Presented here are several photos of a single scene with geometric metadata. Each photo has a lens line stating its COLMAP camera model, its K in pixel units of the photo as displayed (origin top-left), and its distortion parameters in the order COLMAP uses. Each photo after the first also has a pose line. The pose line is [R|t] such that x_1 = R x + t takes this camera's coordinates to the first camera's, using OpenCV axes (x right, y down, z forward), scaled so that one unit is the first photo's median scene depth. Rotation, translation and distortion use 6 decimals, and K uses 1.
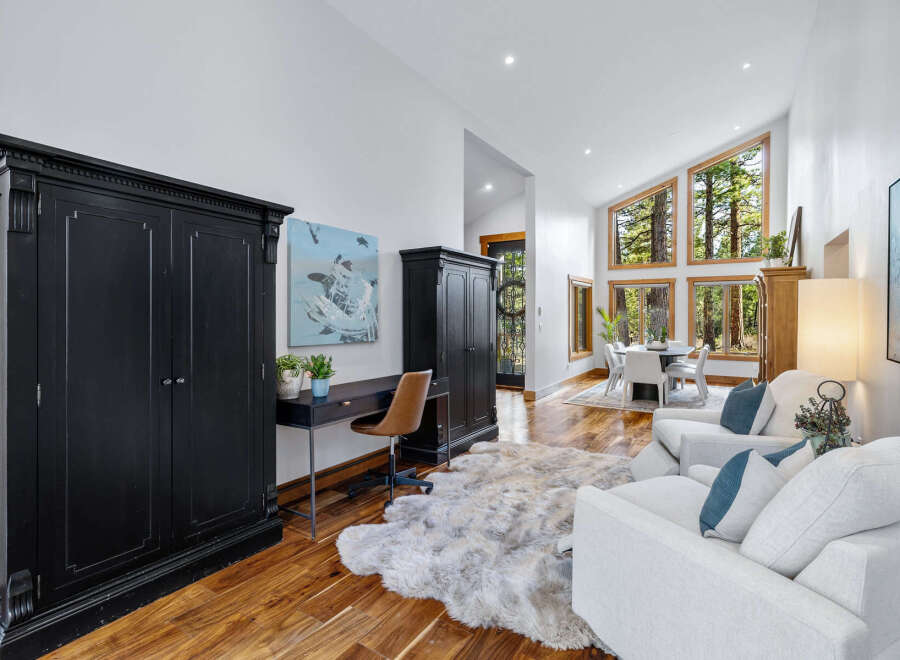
lens RADIAL K [[453.1, 0, 450.0], [0, 453.1, 330.0], [0, 0, 1]] dist [0.017025, 0.000232]
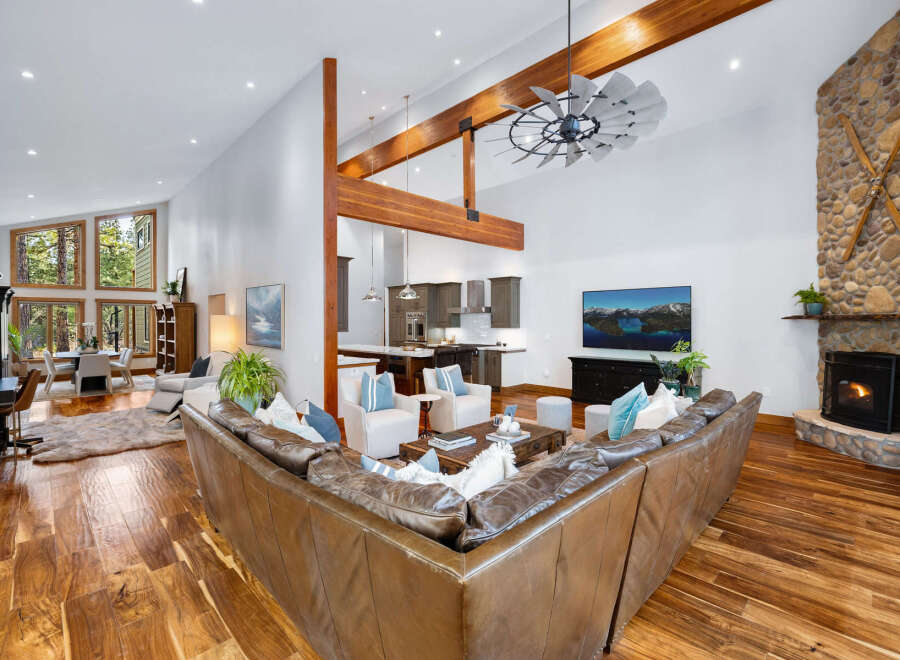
lens RADIAL K [[413.5, 0, 453.8], [0, 413.5, 319.3], [0, 0, 1]] dist [-0.000210, -0.000208]
pose [[0.218834, 0.010150, 0.975709, -0.403791], [0.023833, 0.999592, -0.015743, -0.014297], [-0.975471, 0.026699, 0.218503, -0.253490]]
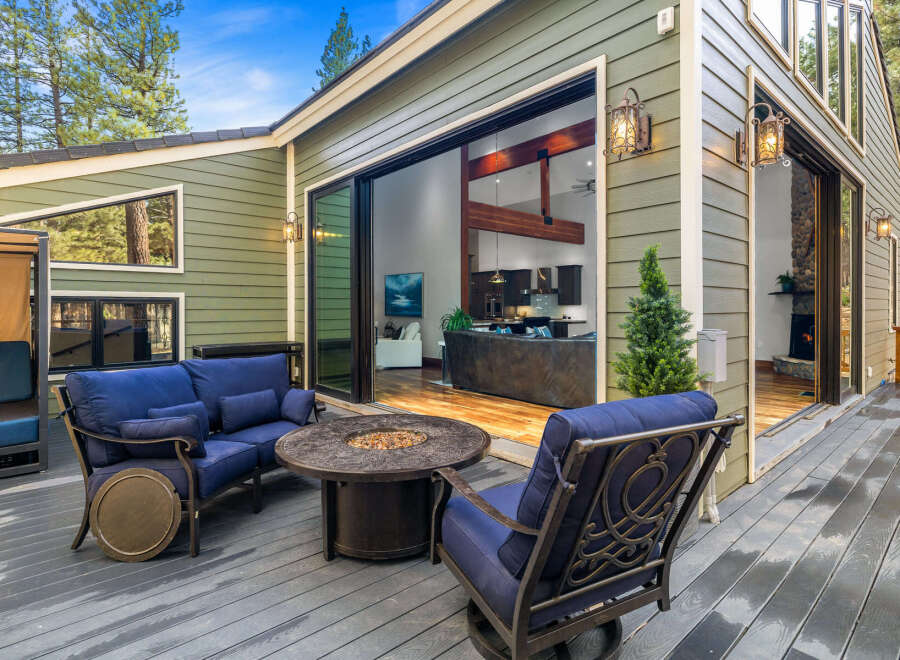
lens RADIAL K [[471.8, 0, 449.1], [0, 471.8, 309.1], [0, 0, 1]] dist [-0.002086, -0.000204]
pose [[0.280024, 0.006507, 0.959971, -0.882163], [0.024412, 0.999605, -0.013897, 0.016060], [-0.959682, 0.027327, 0.279755, -0.209629]]
